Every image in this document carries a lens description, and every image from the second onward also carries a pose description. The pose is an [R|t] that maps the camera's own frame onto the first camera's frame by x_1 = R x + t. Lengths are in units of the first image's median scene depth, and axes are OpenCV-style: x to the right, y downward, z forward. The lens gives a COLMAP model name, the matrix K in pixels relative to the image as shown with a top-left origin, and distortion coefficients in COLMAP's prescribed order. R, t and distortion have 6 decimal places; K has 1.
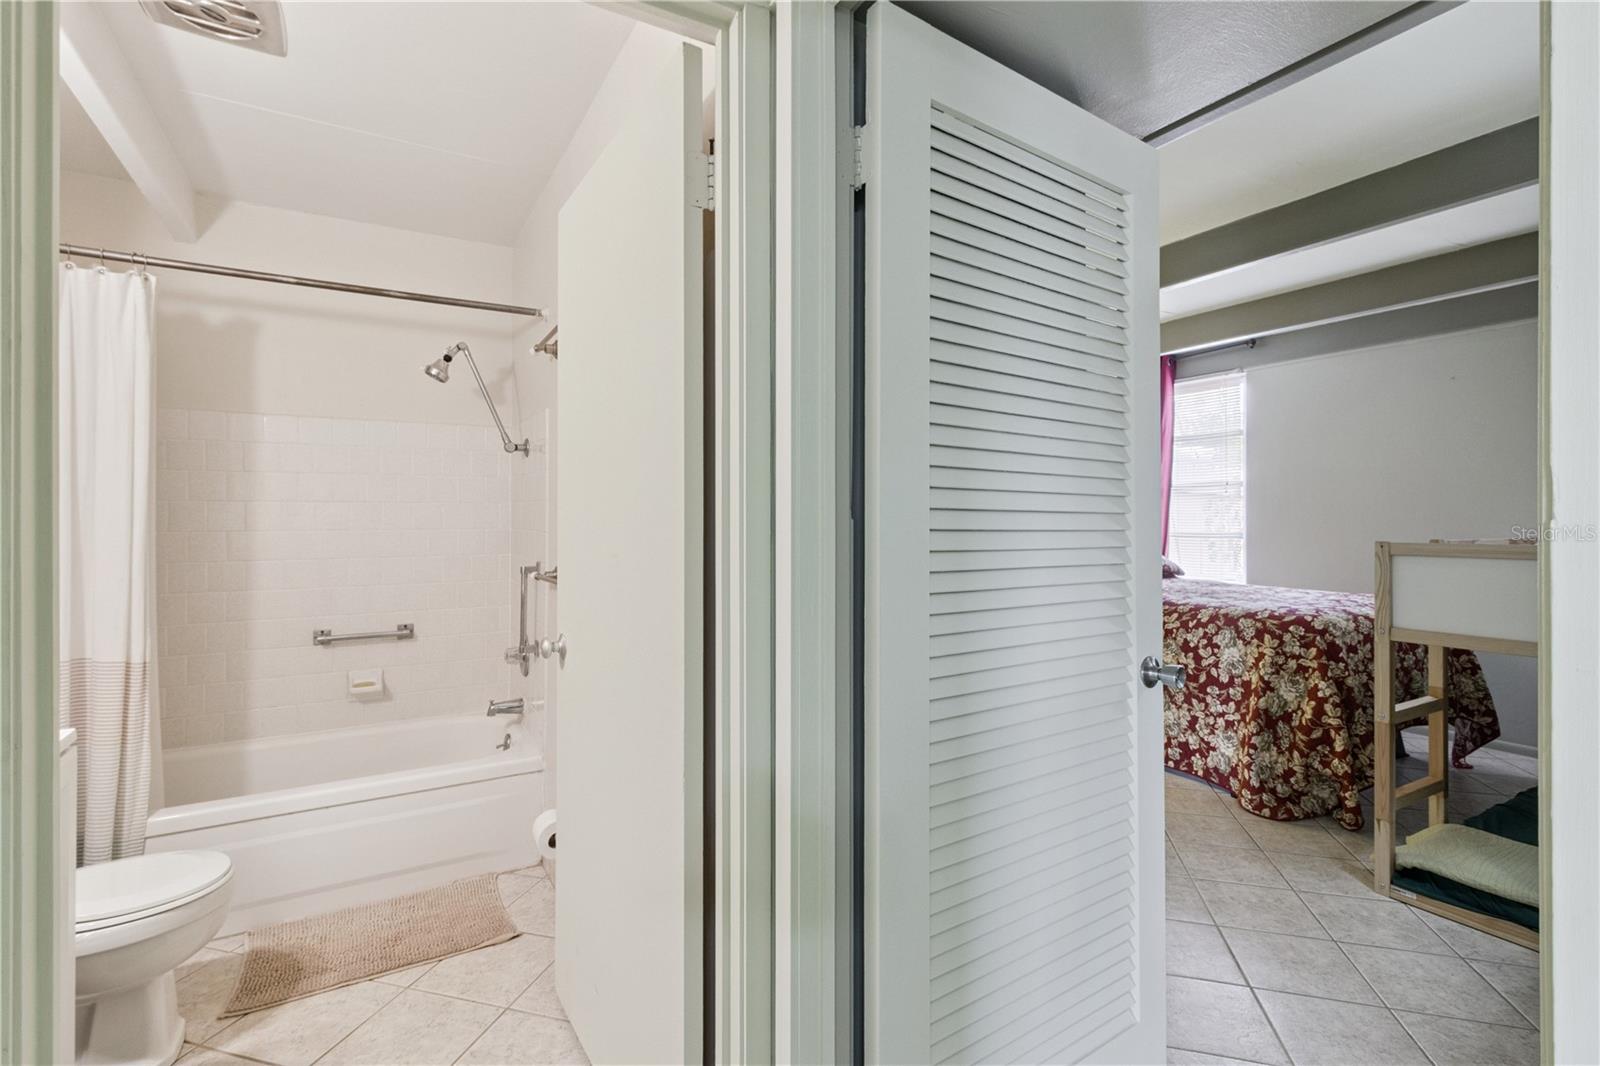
lens RADIAL K [[757.6, 0, 772.9], [0, 757.6, 520.9], [0, 0, 1]] dist [0.003927, 0.000078]
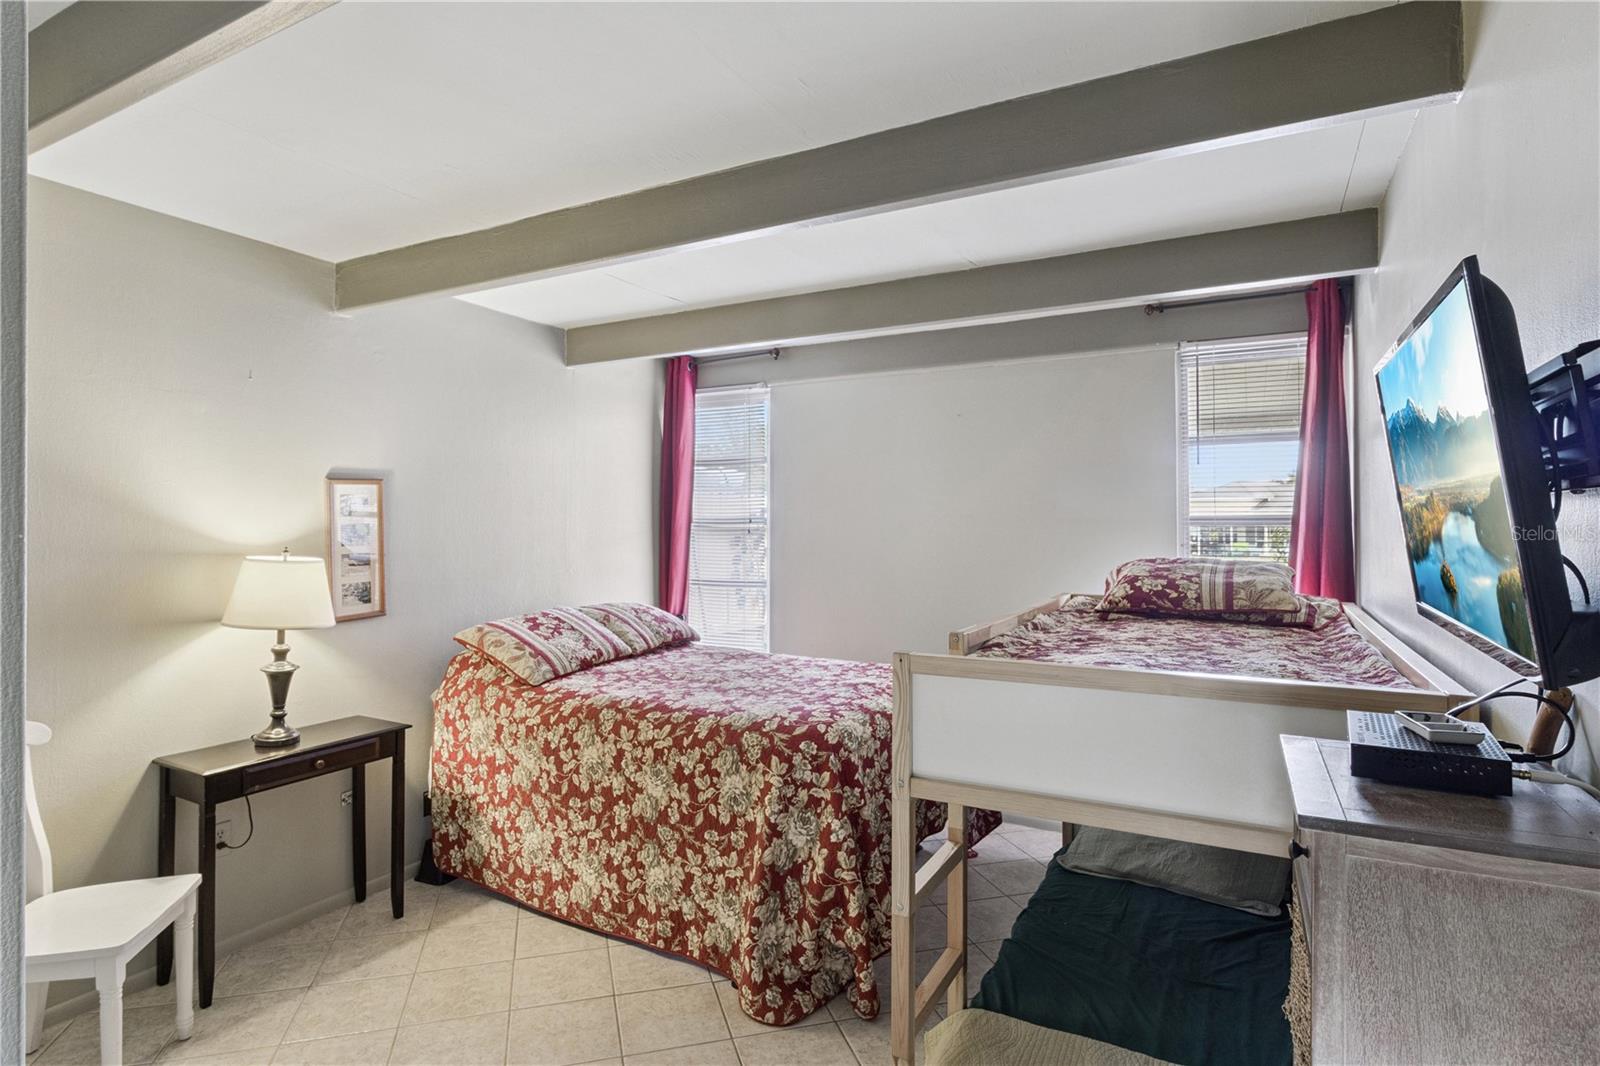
lens RADIAL K [[868.9, 0, 798.6], [0, 868.9, 530.2], [0, 0, 1]] dist [0.004147, -0.000986]
pose [[0.845522, 0.001807, 0.533937, 0.223266], [-0.002440, 0.999997, 0.000479, -0.063462], [-0.533935, -0.001708, 0.845524, 0.282493]]
